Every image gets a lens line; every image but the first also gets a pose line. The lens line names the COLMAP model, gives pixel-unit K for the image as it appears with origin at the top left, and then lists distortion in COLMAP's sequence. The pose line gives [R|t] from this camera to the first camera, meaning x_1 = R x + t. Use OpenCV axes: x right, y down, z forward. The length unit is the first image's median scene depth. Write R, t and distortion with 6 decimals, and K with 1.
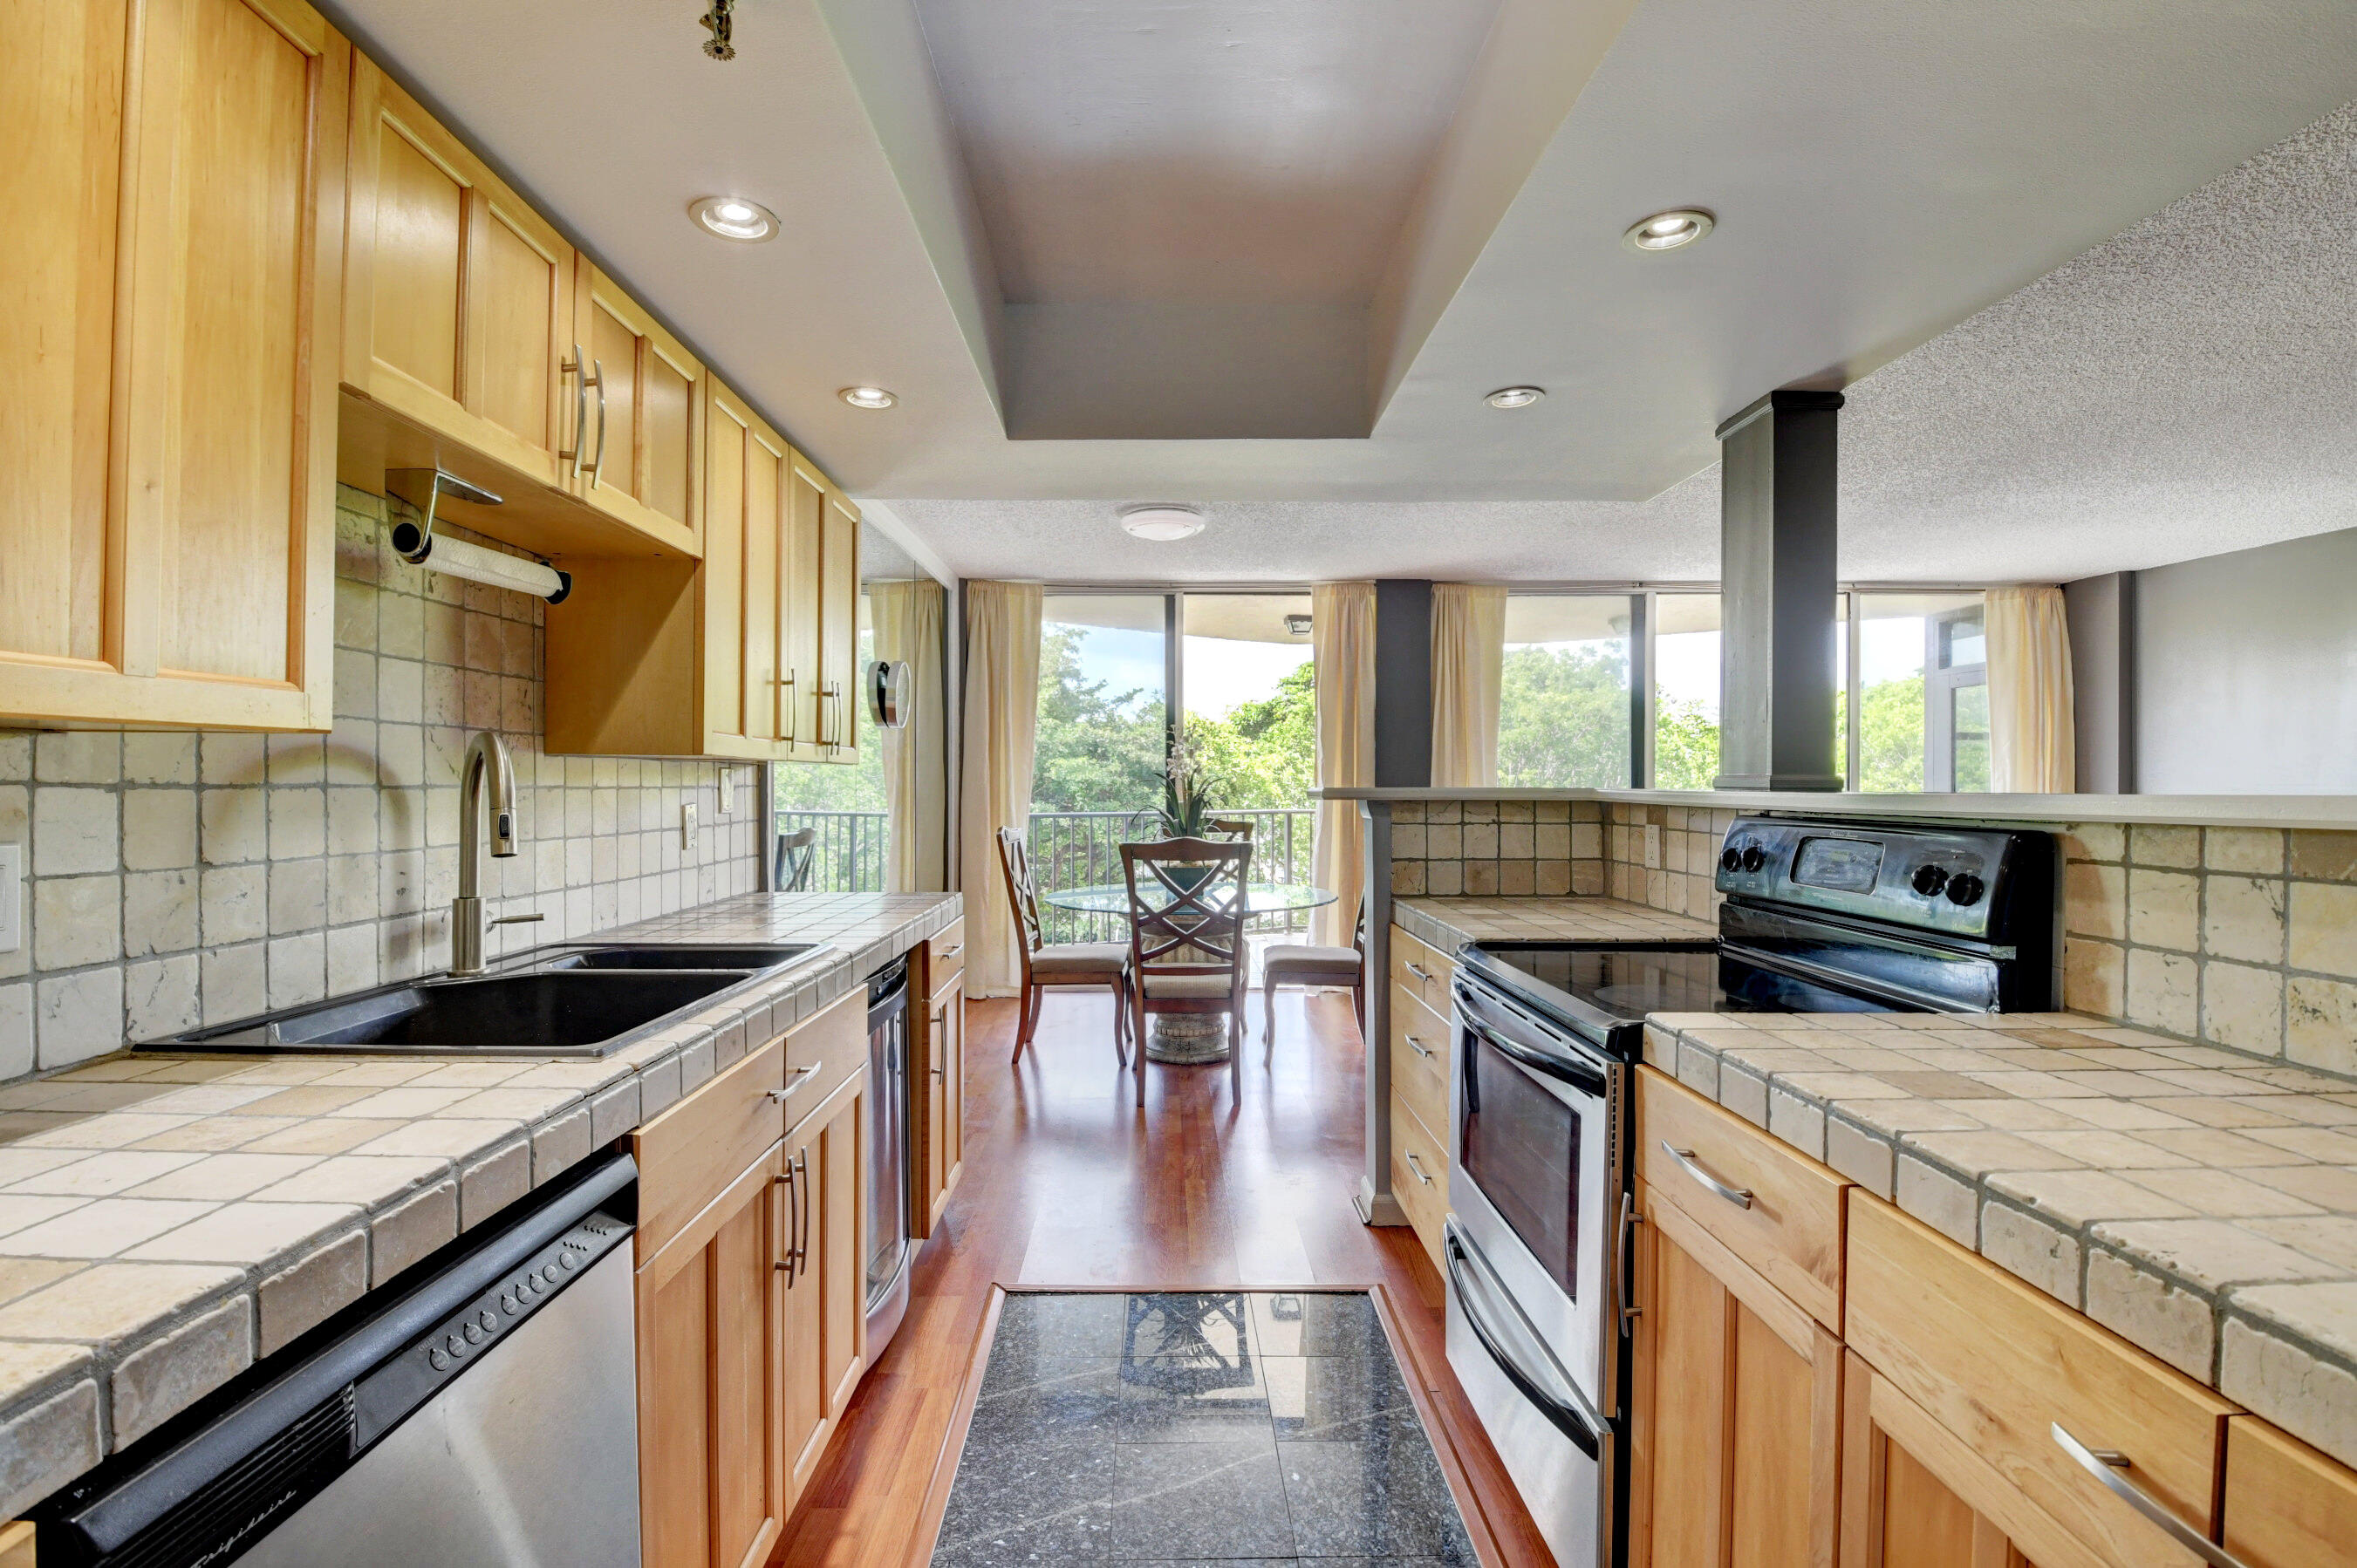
lens RADIAL K [[1041.4, 0, 1169.7], [0, 1041.4, 783.2], [0, 0, 1]] dist [0.017808, -0.030104]
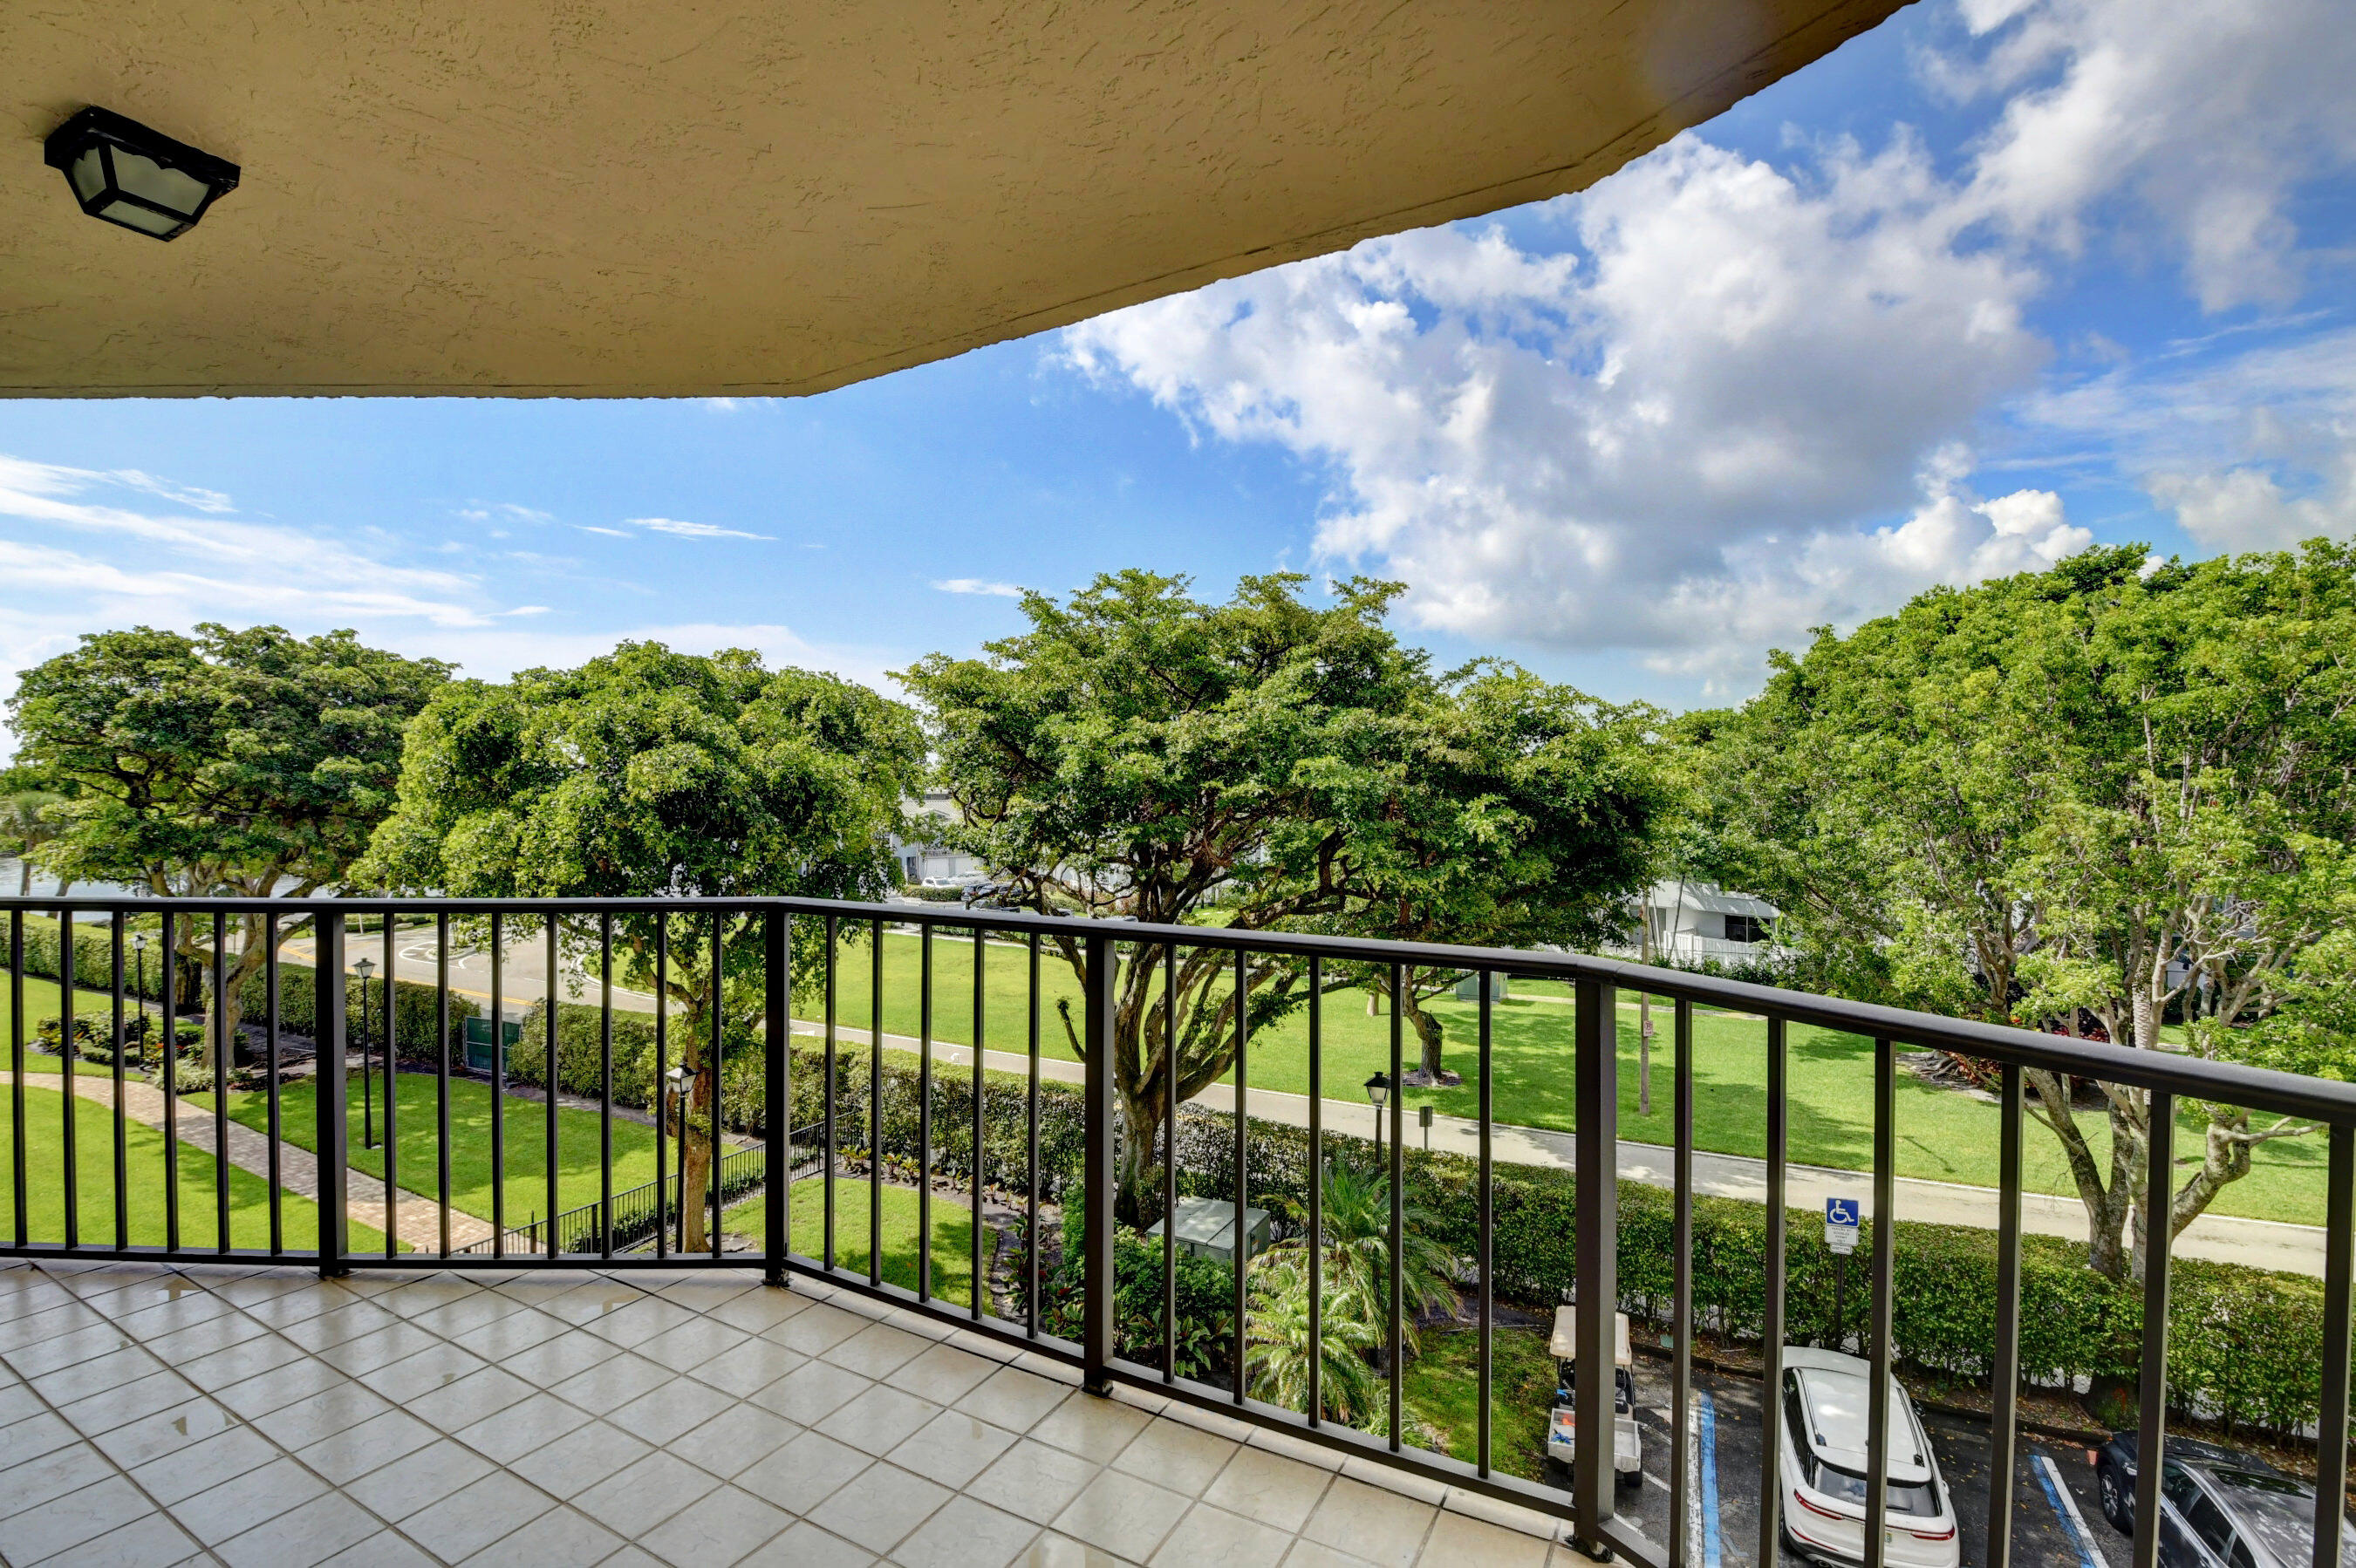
lens RADIAL K [[1040.7, 0, 1167.4], [0, 1040.7, 779.2], [0, 0, 1]] dist [0.008507, -0.021773]
pose [[0.865545, -0.004800, -0.500808, 0.544006], [0.000699, 0.999965, -0.008377, -0.014320], [0.500831, 0.006901, 0.865518, 1.110468]]
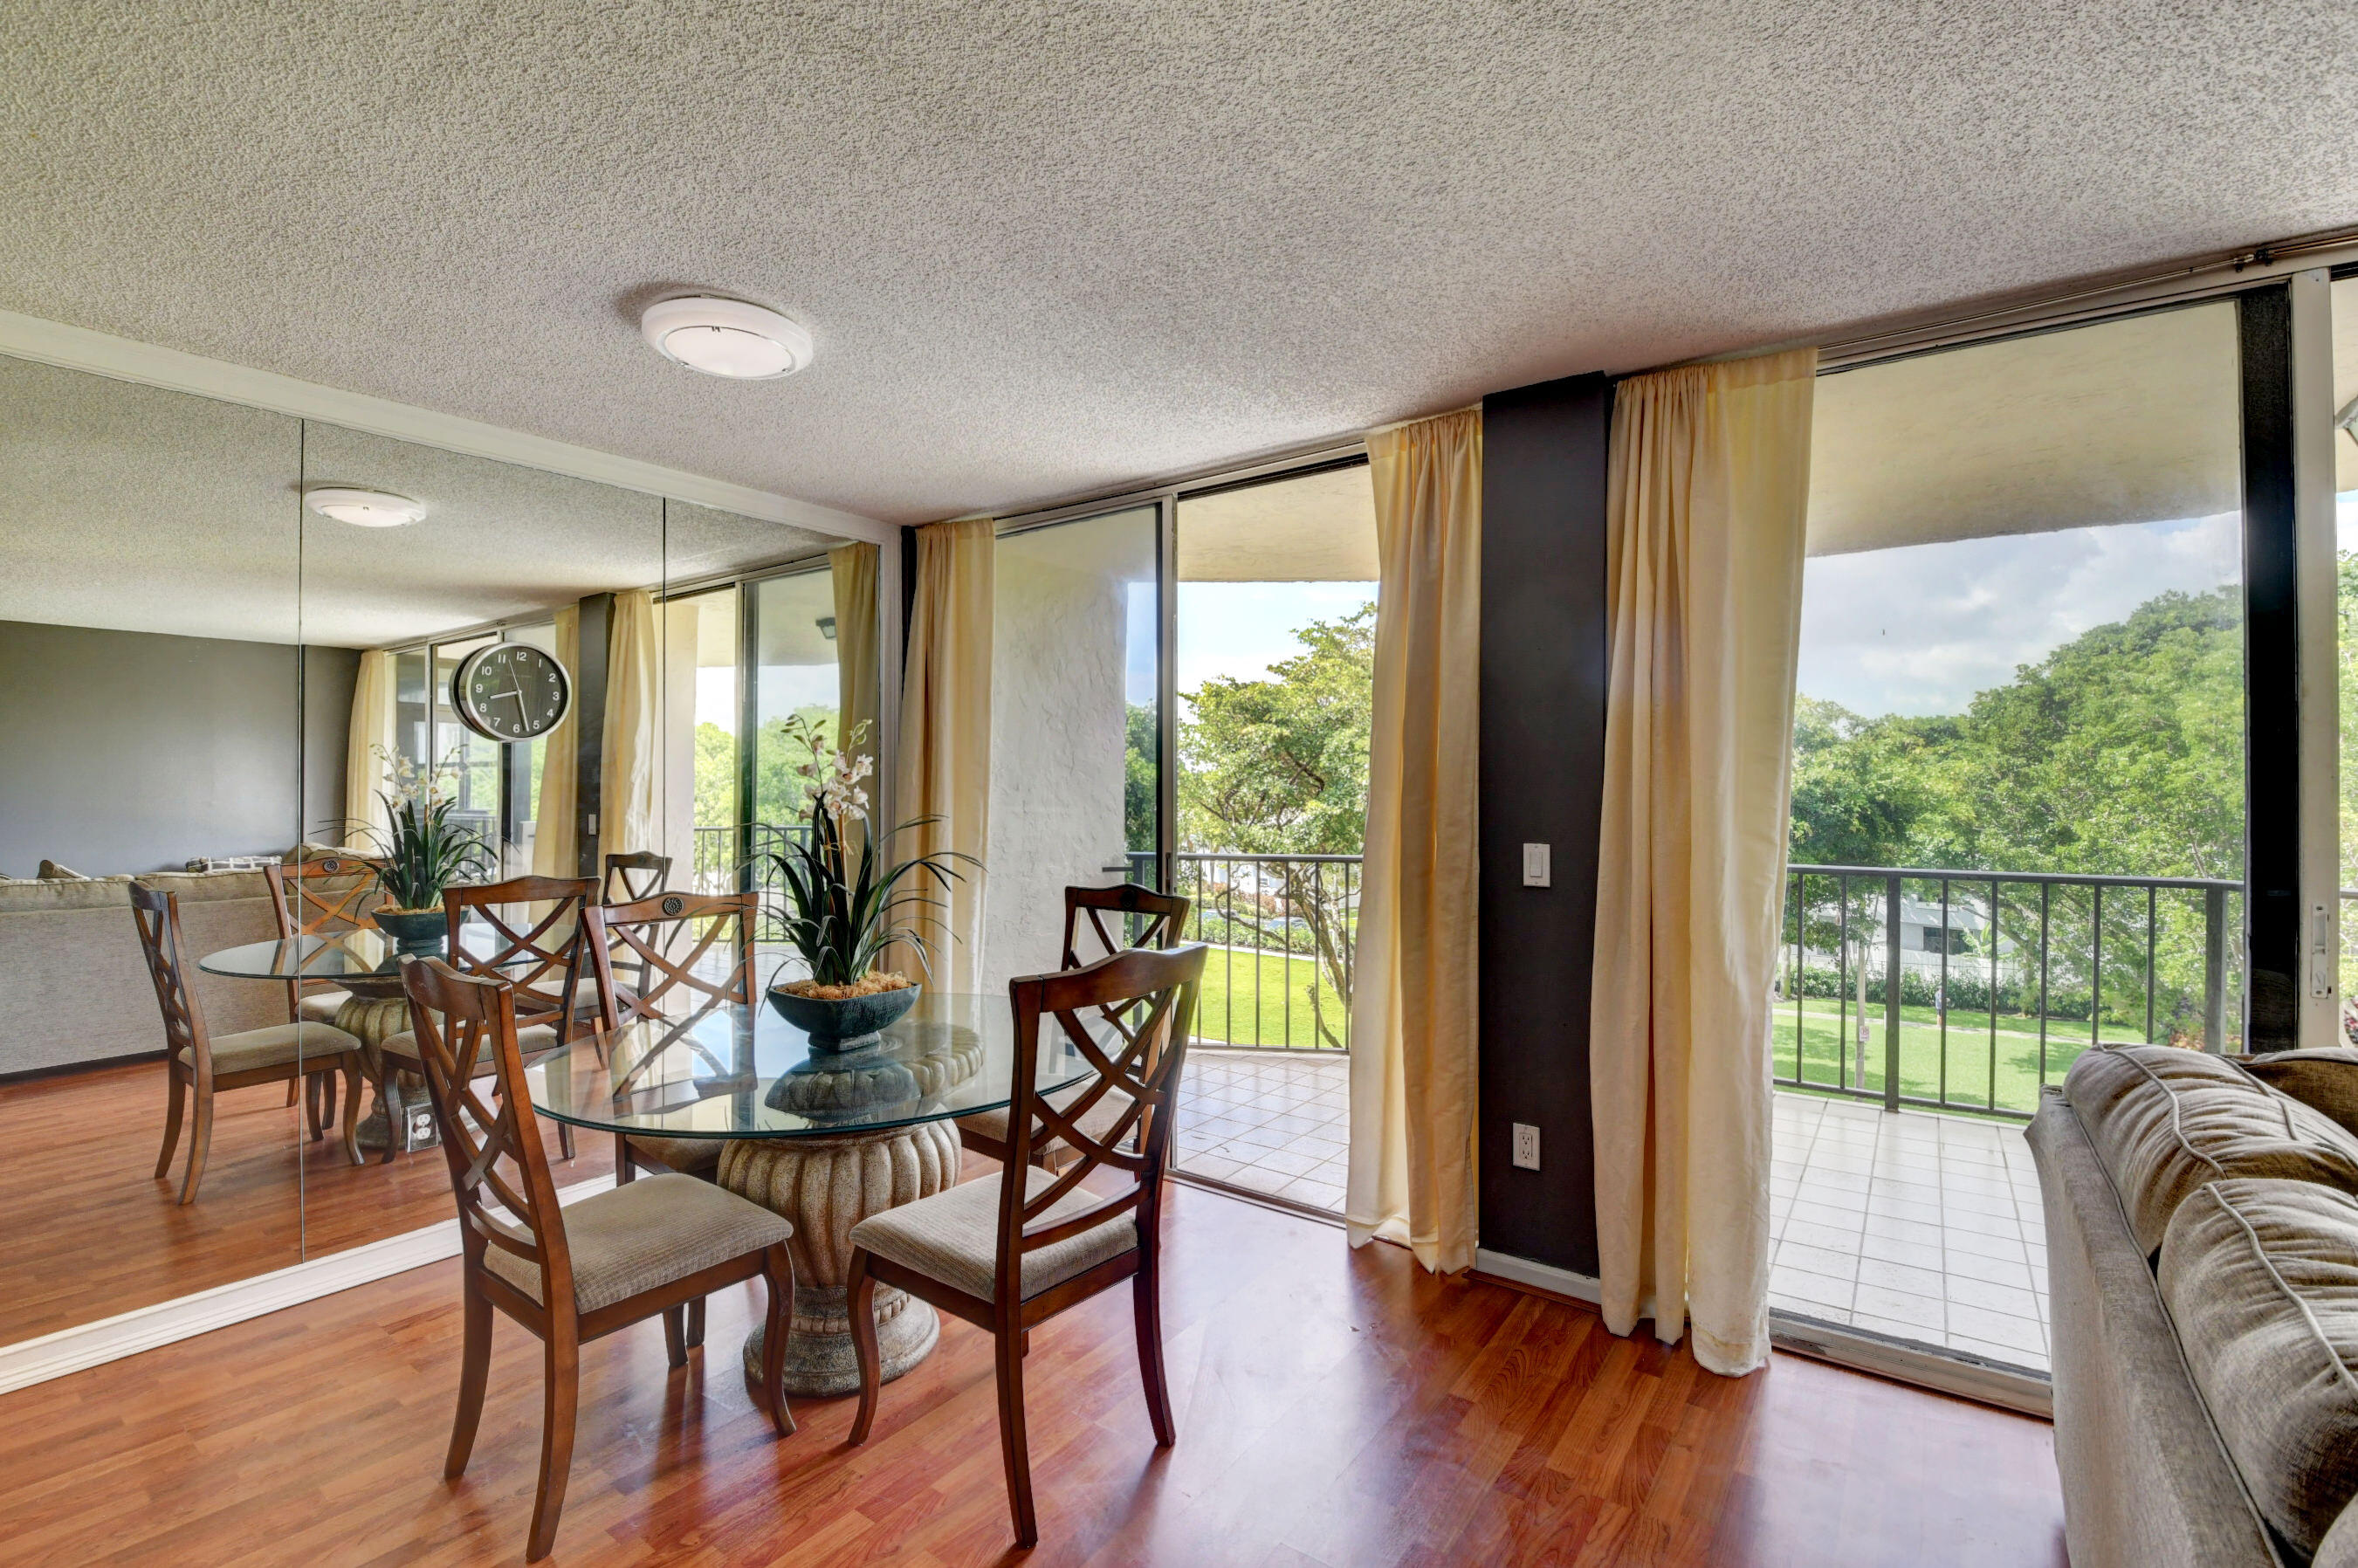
lens RADIAL K [[1042.0, 0, 1170.2], [0, 1042.0, 783.2], [0, 0, 1]] dist [0.017808, -0.030104]
pose [[0.801978, -0.002744, -0.597348, 0.360153], [-0.003751, 0.999947, -0.009629, -0.015240], [0.597342, 0.009962, 0.801925, 0.524762]]
